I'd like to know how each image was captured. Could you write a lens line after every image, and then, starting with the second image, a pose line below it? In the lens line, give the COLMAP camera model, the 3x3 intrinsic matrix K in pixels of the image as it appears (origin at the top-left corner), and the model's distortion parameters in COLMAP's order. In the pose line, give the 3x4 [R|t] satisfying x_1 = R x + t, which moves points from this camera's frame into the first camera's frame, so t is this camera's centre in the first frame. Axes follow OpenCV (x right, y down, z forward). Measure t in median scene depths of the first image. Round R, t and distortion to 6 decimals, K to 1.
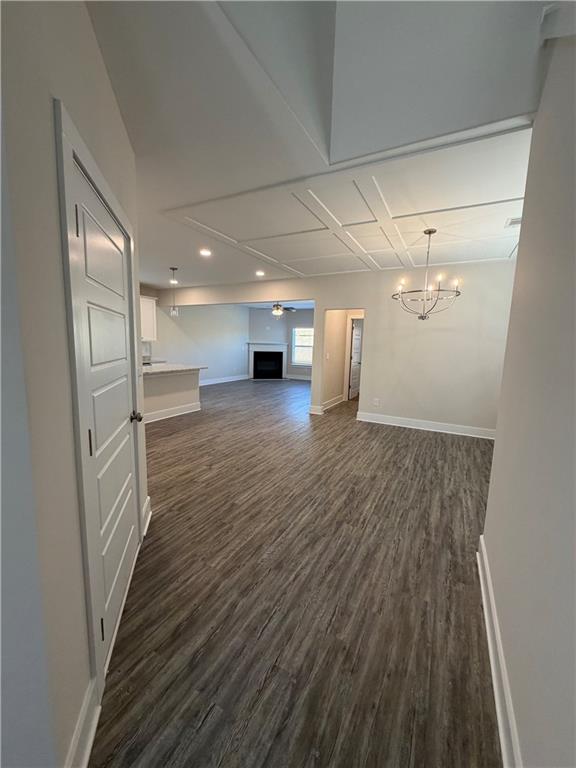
lens RADIAL K [[306.6, 0, 287.5], [0, 306.6, 382.3], [0, 0, 1]] dist [-0.002492, -0.000119]
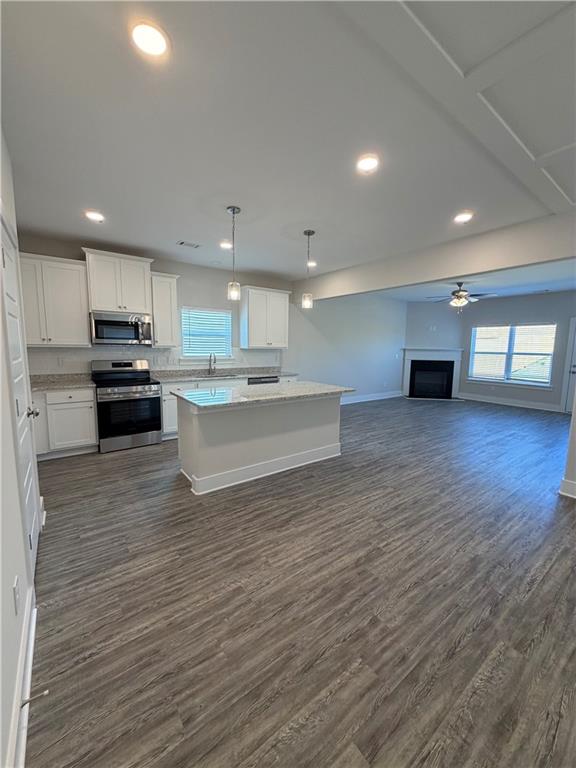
lens RADIAL K [[306.6, 0, 288.7], [0, 306.6, 383.6], [0, 0, 1]] dist [-0.002492, -0.000119]
pose [[0.905099, 0.039546, -0.423357, -0.110000], [-0.045870, 0.998936, -0.004755, -0.046512], [0.422719, 0.023723, 0.905950, 0.351451]]
